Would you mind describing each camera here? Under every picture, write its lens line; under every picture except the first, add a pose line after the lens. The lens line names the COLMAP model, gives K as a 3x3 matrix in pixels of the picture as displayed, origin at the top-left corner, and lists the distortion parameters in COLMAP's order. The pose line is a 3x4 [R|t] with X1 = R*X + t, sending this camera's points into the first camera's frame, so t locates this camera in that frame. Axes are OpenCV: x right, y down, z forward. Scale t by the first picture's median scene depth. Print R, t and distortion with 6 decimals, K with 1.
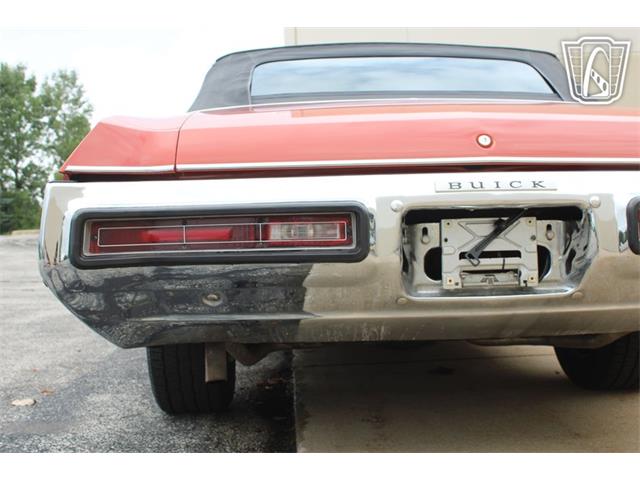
lens RADIAL K [[769.2, 0, 321.8], [0, 769.2, 252.5], [0, 0, 1]] dist [-0.102904, 0.159620]
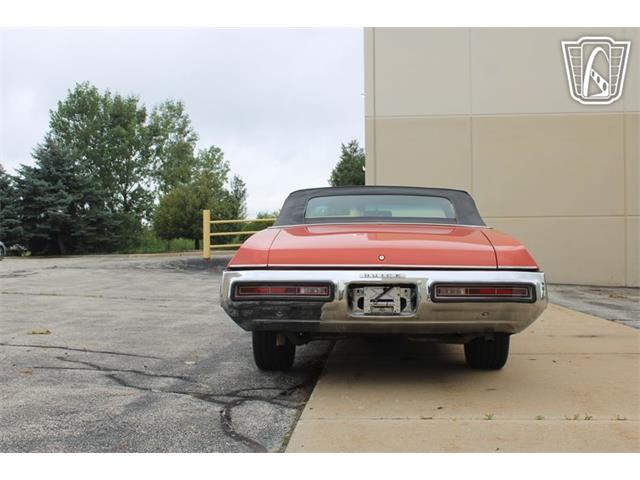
lens RADIAL K [[769.2, 0, 321.8], [0, 769.2, 252.5], [0, 0, 1]] dist [-0.102904, 0.159620]
pose [[0.992369, 0.025048, -0.120734, 0.328359], [-0.028726, 0.999172, -0.028823, -0.081034], [0.119912, 0.032071, 0.992266, -1.686513]]
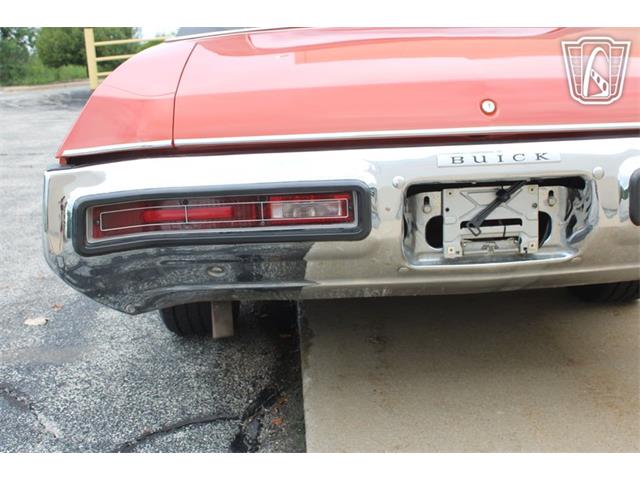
lens RADIAL K [[769.2, 0, 321.8], [0, 769.2, 252.5], [0, 0, 1]] dist [-0.102904, 0.159620]
pose [[0.999832, -0.018265, -0.001574, -0.001571], [0.018204, 0.979012, 0.202987, -0.165535], [-0.002166, -0.202981, 0.979180, 0.009240]]
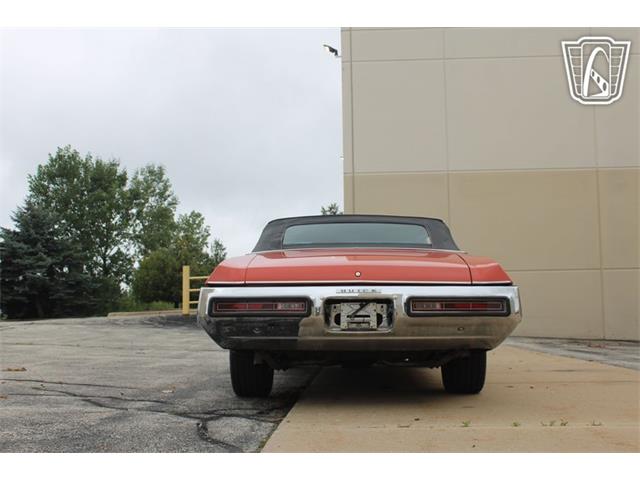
lens RADIAL K [[769.2, 0, 321.8], [0, 769.2, 252.5], [0, 0, 1]] dist [-0.102904, 0.159620]
pose [[0.995232, 0.012319, -0.096750, 0.347484], [-0.023509, 0.993042, -0.115390, 0.094753], [0.094656, 0.117114, 0.988597, -1.709328]]
